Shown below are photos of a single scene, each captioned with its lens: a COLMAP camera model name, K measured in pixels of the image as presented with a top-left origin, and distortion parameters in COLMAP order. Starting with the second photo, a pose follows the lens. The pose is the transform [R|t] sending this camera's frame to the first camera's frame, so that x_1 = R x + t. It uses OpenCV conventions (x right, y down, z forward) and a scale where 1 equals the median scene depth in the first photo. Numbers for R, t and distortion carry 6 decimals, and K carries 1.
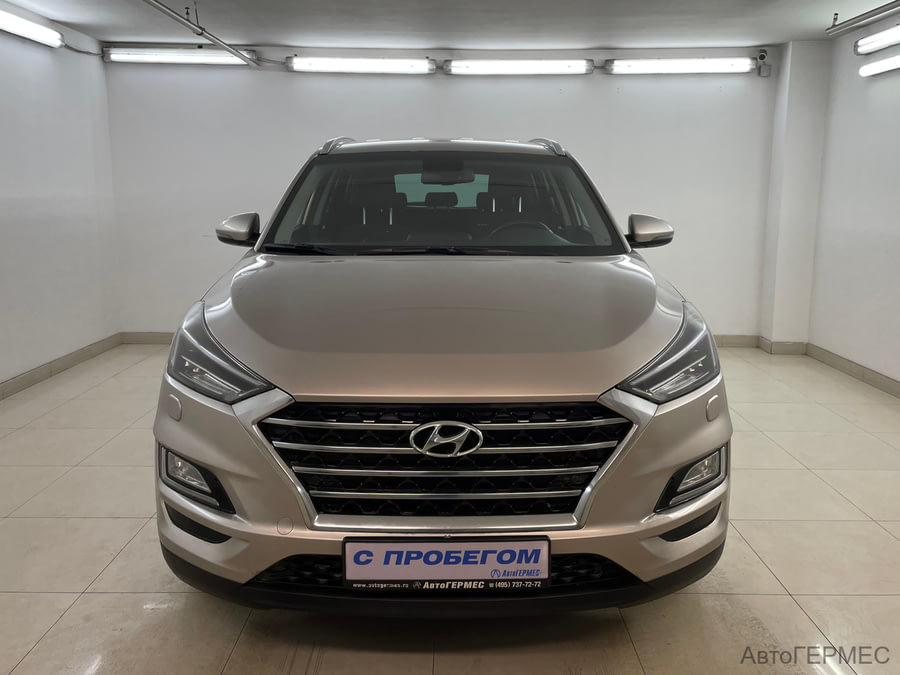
lens RADIAL K [[769.0, 0, 451.0], [0, 769.0, 276.7], [0, 0, 1]] dist [0.054315, -0.092390]
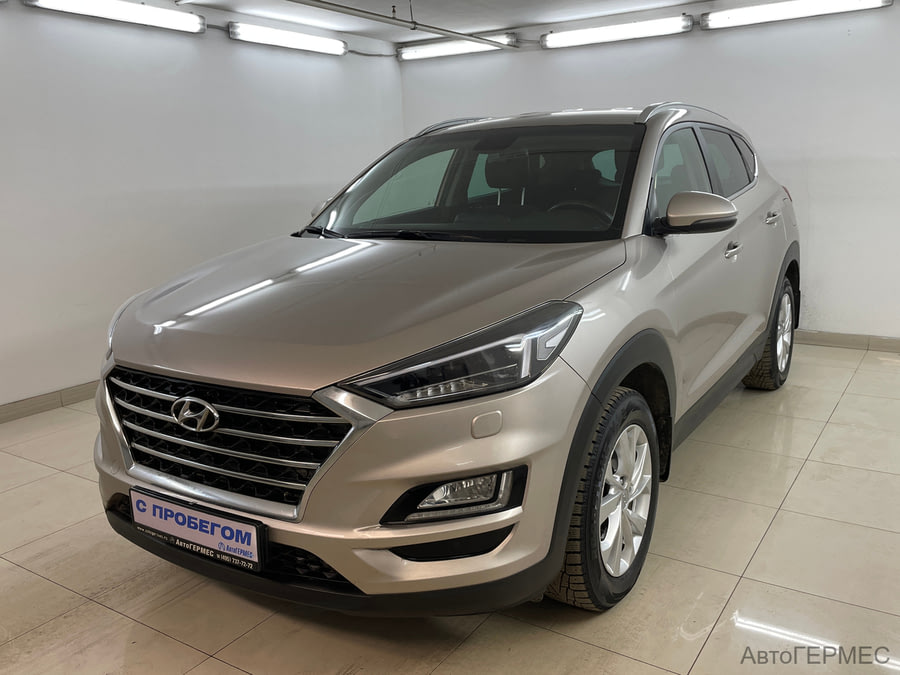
lens RADIAL K [[769.0, 0, 451.0], [0, 769.0, 276.7], [0, 0, 1]] dist [0.054315, -0.092390]
pose [[0.834391, 0.040048, -0.549716, 0.268324], [-0.019433, 0.998874, 0.043274, -0.011140], [0.550831, -0.025425, 0.834230, 0.090081]]
